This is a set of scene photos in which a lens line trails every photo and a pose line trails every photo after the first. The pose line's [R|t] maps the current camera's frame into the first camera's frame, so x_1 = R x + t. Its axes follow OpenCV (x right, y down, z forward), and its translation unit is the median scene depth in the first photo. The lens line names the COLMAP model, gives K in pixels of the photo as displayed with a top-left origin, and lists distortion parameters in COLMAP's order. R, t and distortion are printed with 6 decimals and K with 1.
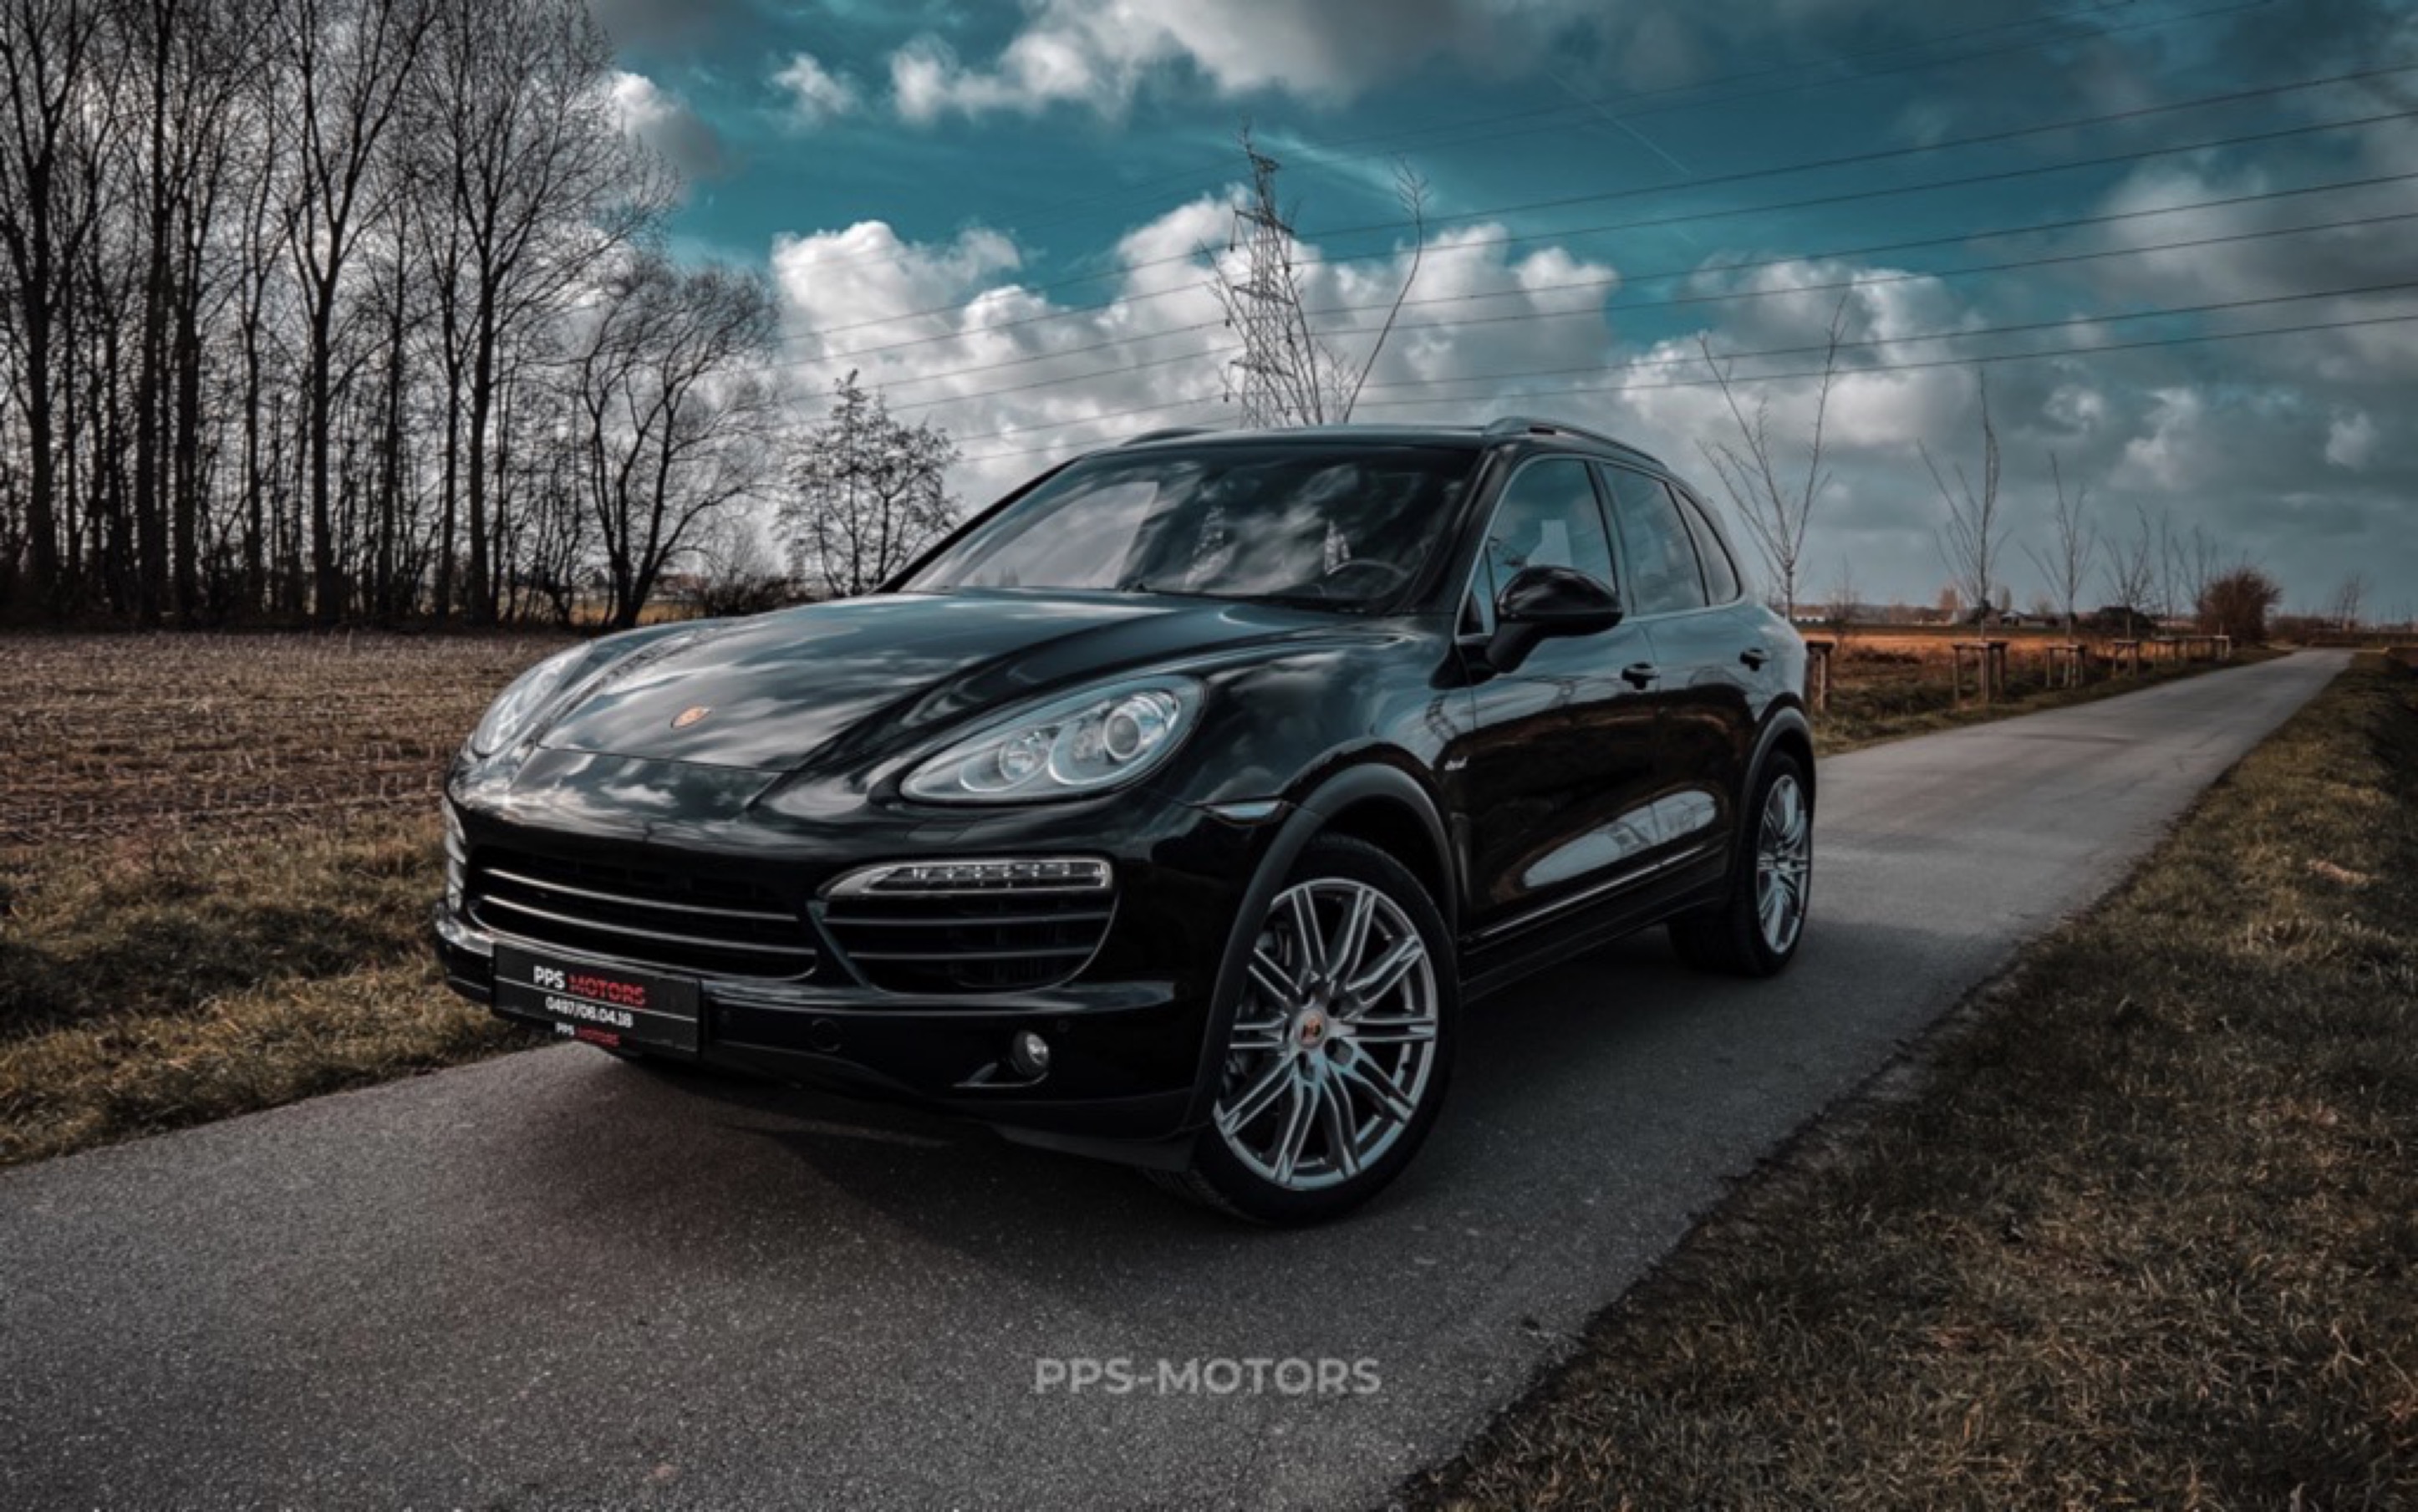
lens RADIAL K [[1854.9, 0, 1234.1], [0, 1854.9, 717.1], [0, 0, 1]] dist [0.046843, -0.058988]
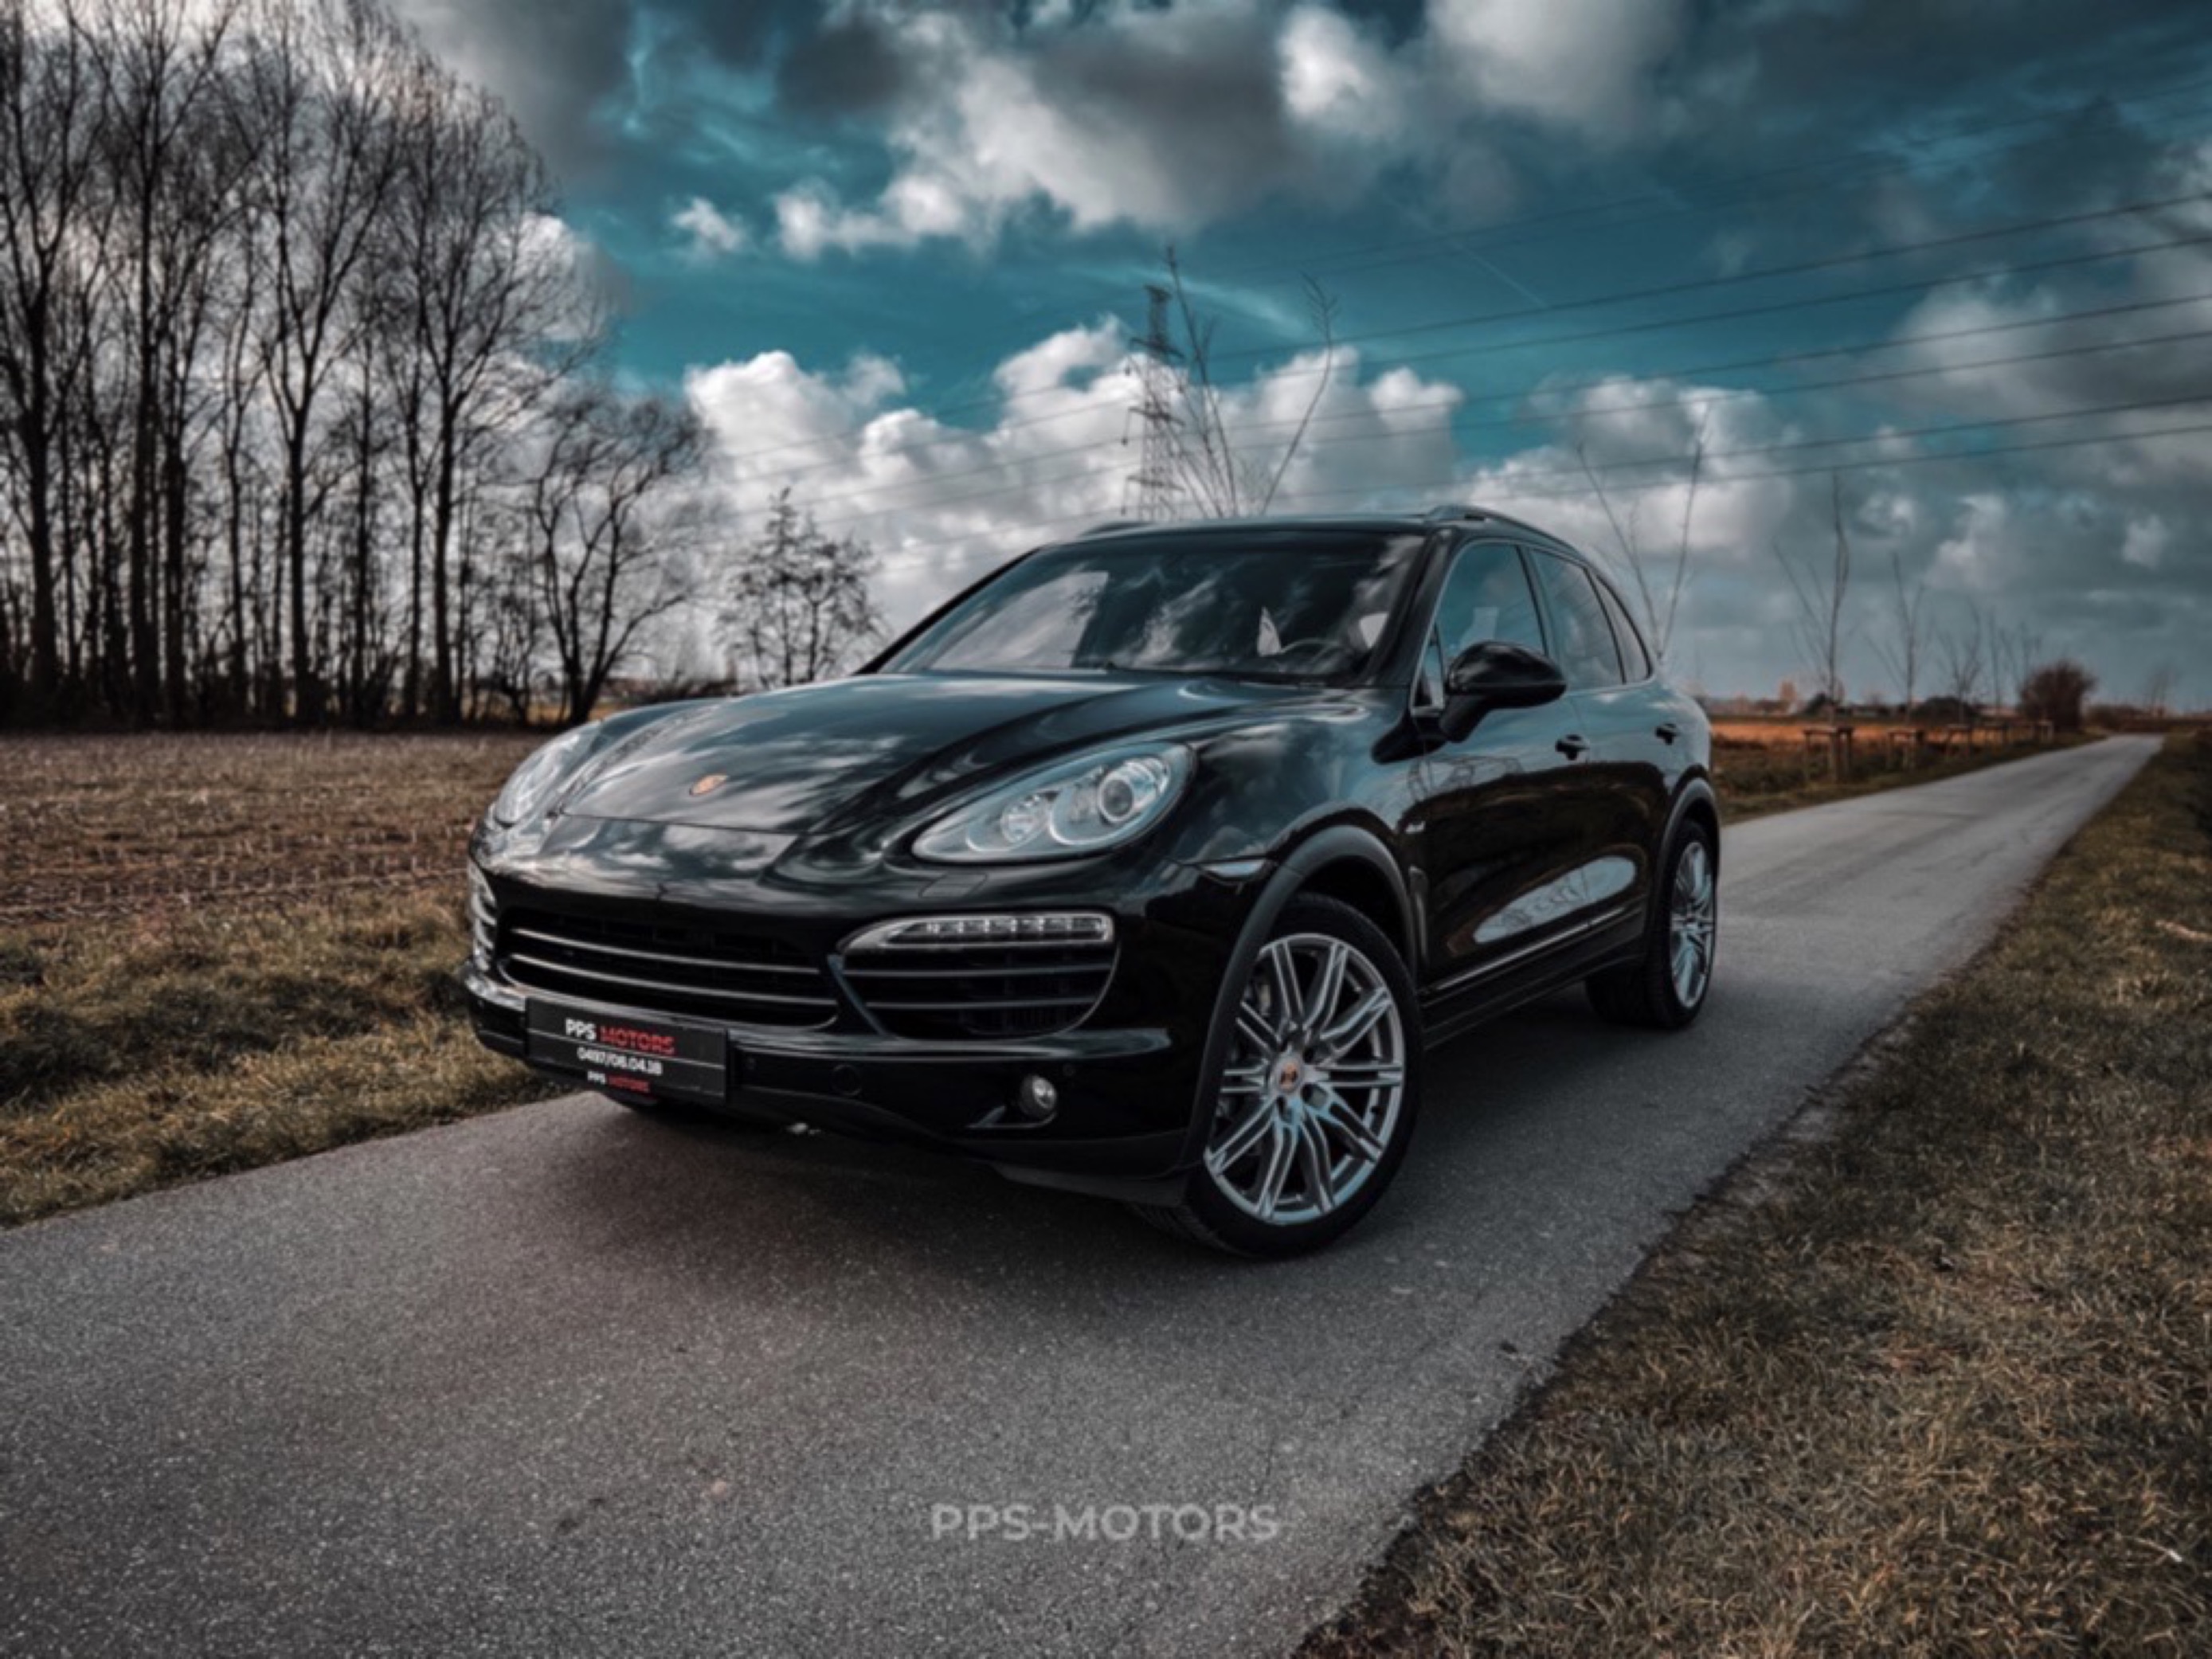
lens RADIAL K [[1692.8, 0, 1121.0], [0, 1692.8, 839.6], [0, 0, 1]] dist [0.057124, -0.073634]
pose [[0.999954, -0.006902, -0.006650, -0.046947], [0.007037, 0.999764, 0.020572, 0.012163], [0.006506, -0.020618, 0.999766, 0.028268]]
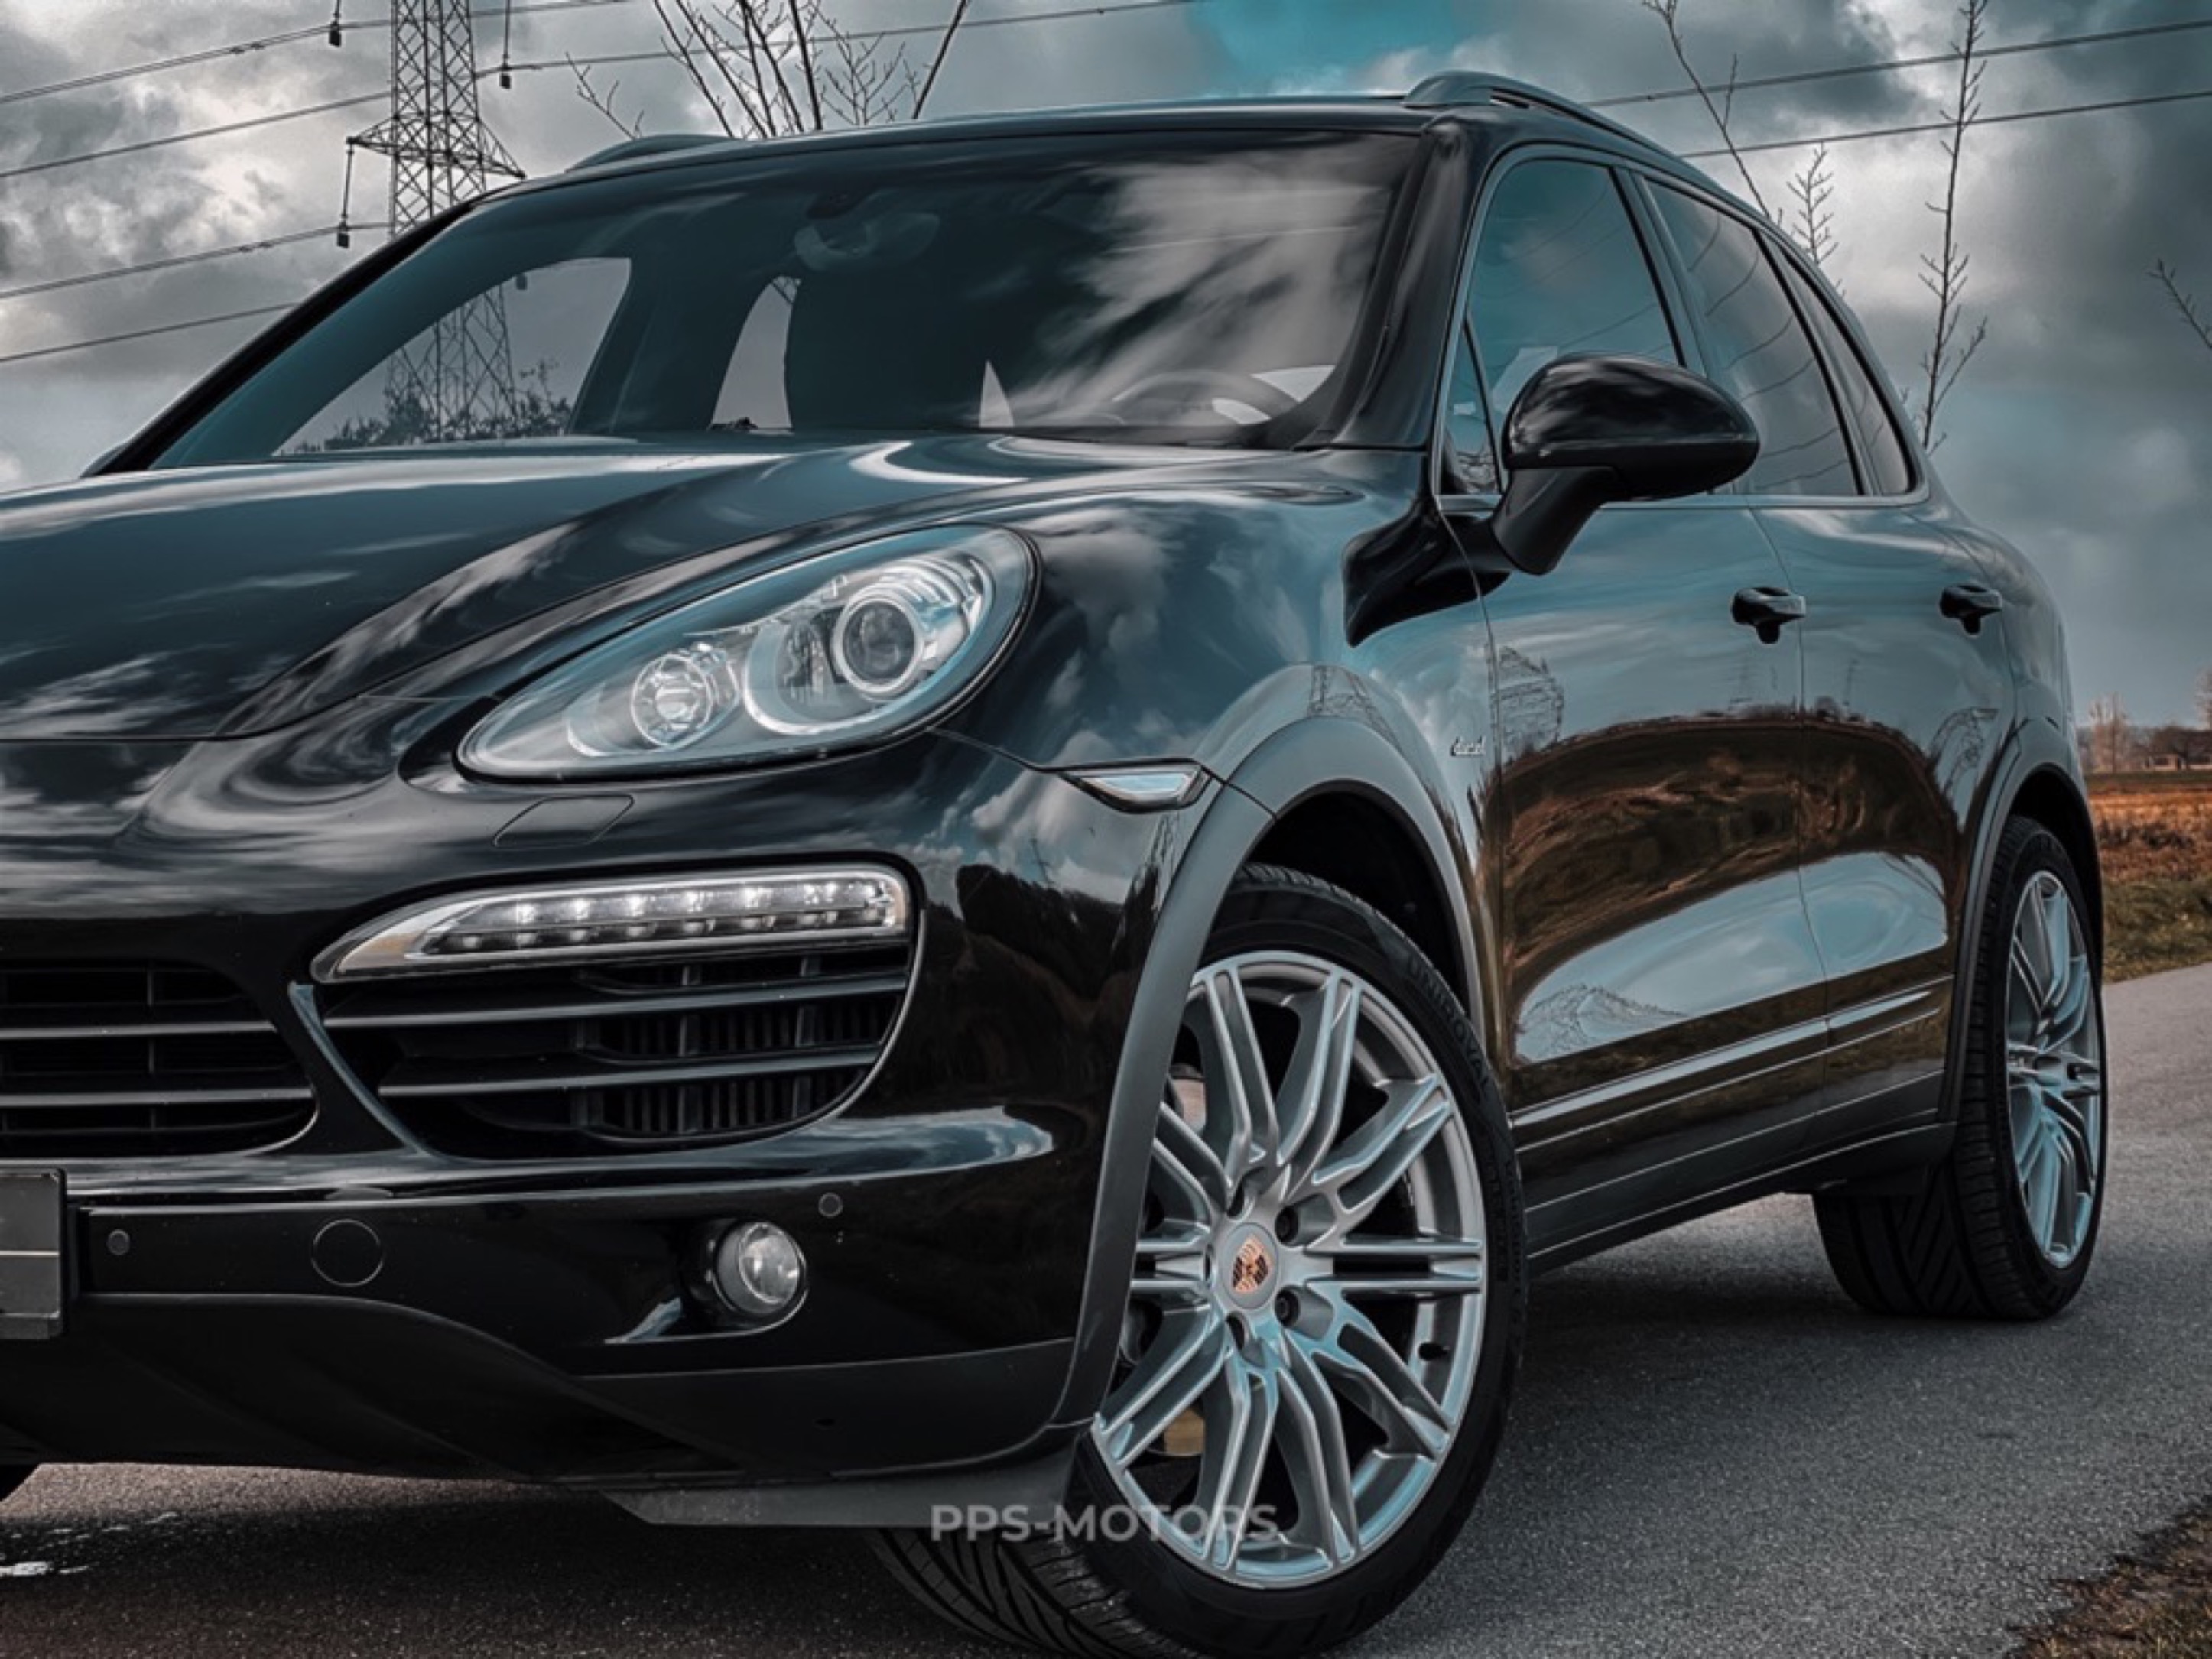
lens RADIAL K [[5054.3, 0, 1103.2], [0, 5054.3, 837.7], [0, 0, 1]] dist [0.064856, 0.000000]
pose [[0.987988, -0.049351, 0.146435, -0.181718], [0.056958, 0.997212, -0.048214, 0.117105], [-0.143647, 0.055975, 0.988045, -0.300334]]
